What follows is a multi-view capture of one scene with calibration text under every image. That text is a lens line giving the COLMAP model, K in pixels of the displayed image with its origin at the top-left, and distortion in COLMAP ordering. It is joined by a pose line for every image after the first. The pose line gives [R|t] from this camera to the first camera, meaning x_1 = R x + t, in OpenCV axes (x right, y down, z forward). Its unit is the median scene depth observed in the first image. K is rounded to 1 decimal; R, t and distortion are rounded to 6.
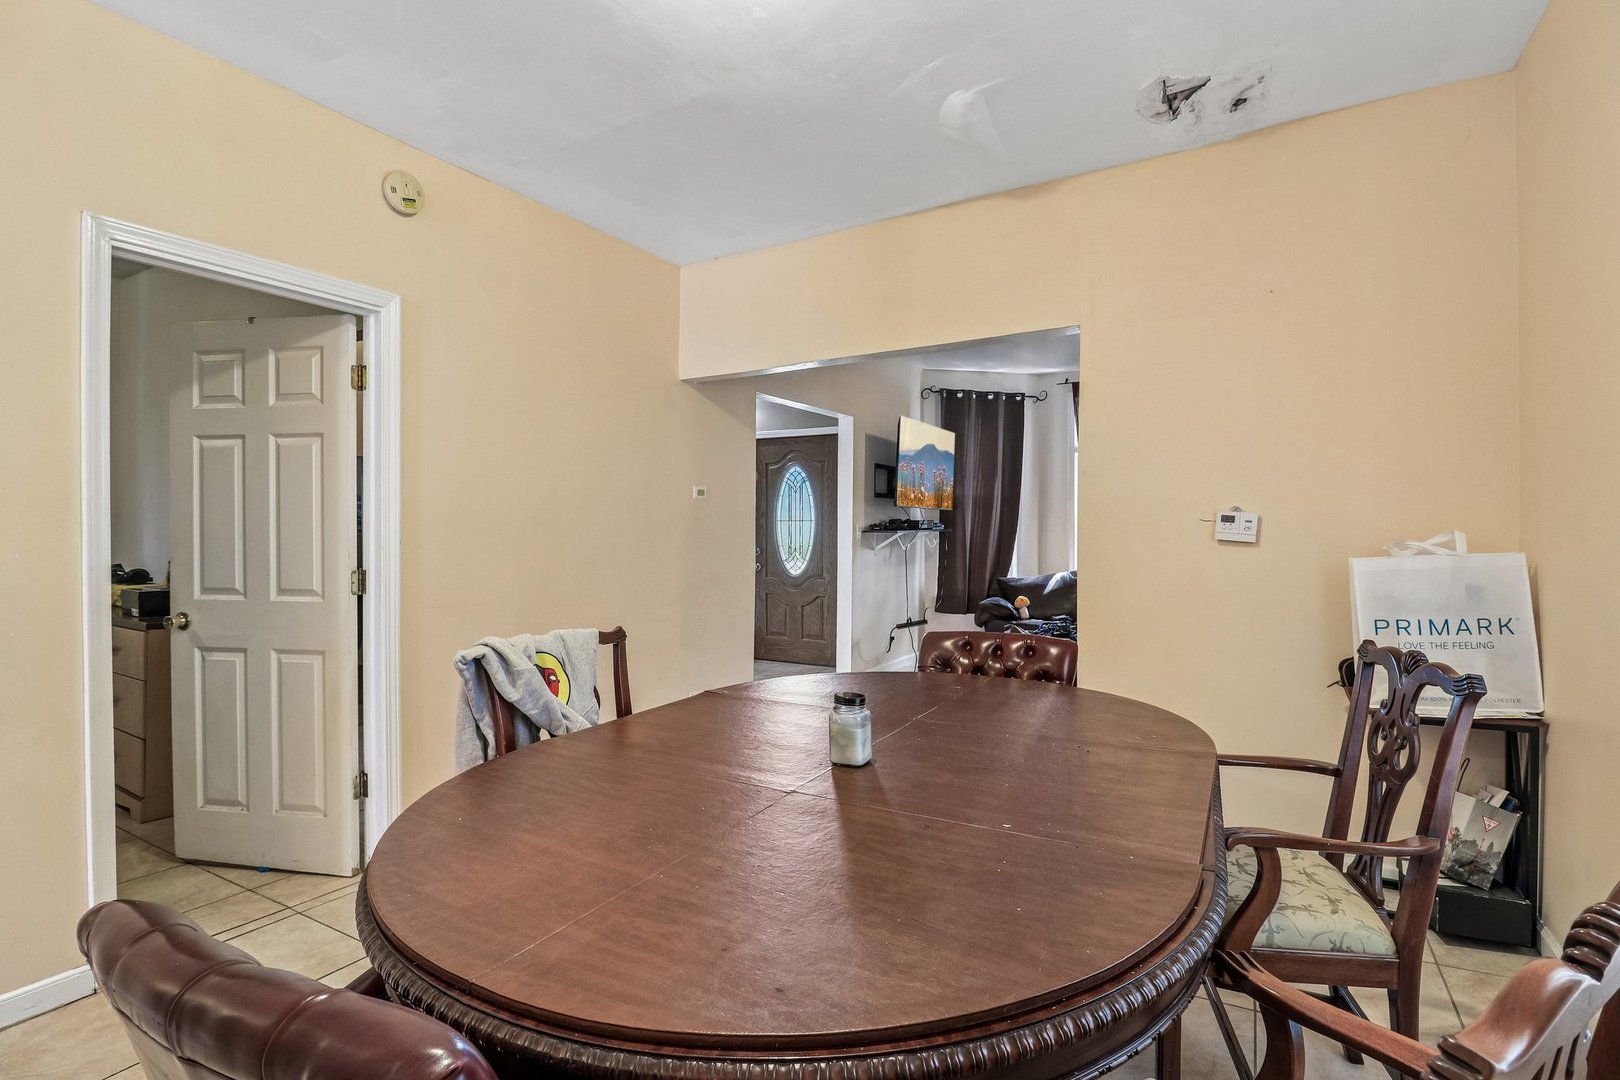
lens RADIAL K [[773.4, 0, 808.1], [0, 773.4, 532.9], [0, 0, 1]] dist [-0.011579, -0.005770]
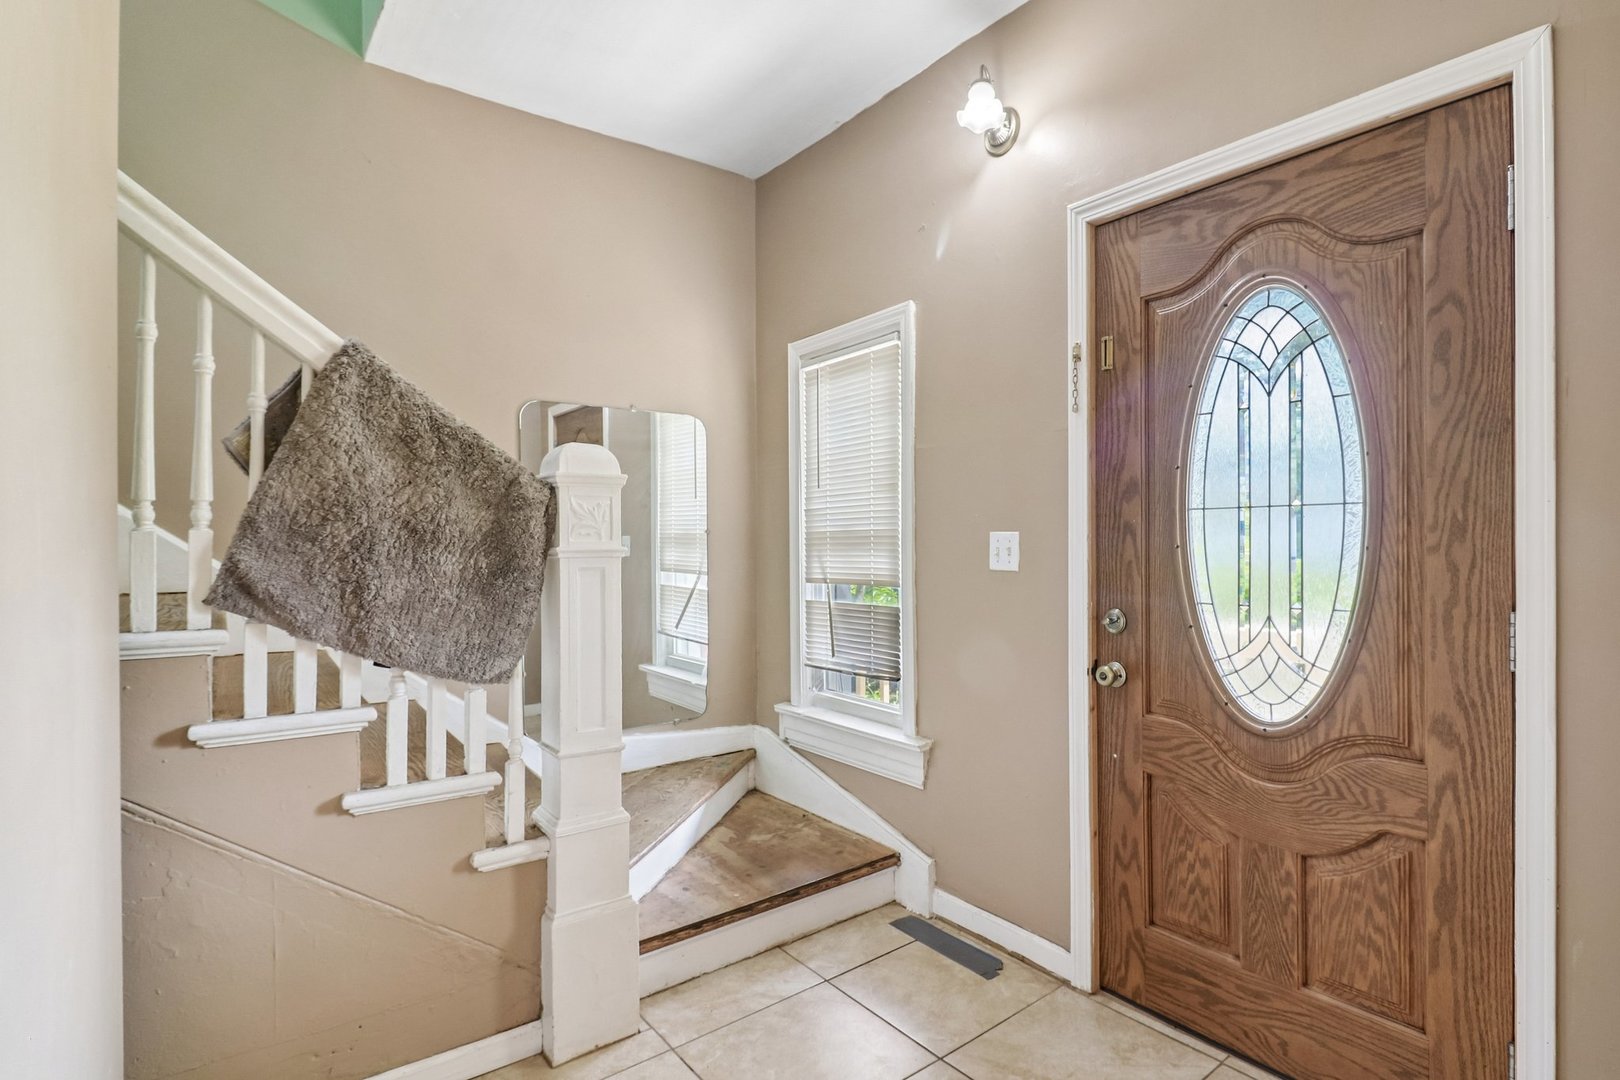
lens RADIAL K [[773.4, 0, 809.0], [0, 773.4, 539.3], [0, 0, 1]] dist [-0.011579, -0.005770]
pose [[0.881152, -0.010504, -0.472716, -0.030087], [-0.000145, 0.999747, -0.022485, -0.000296], [0.472832, 0.019881, 0.880928, 0.708843]]
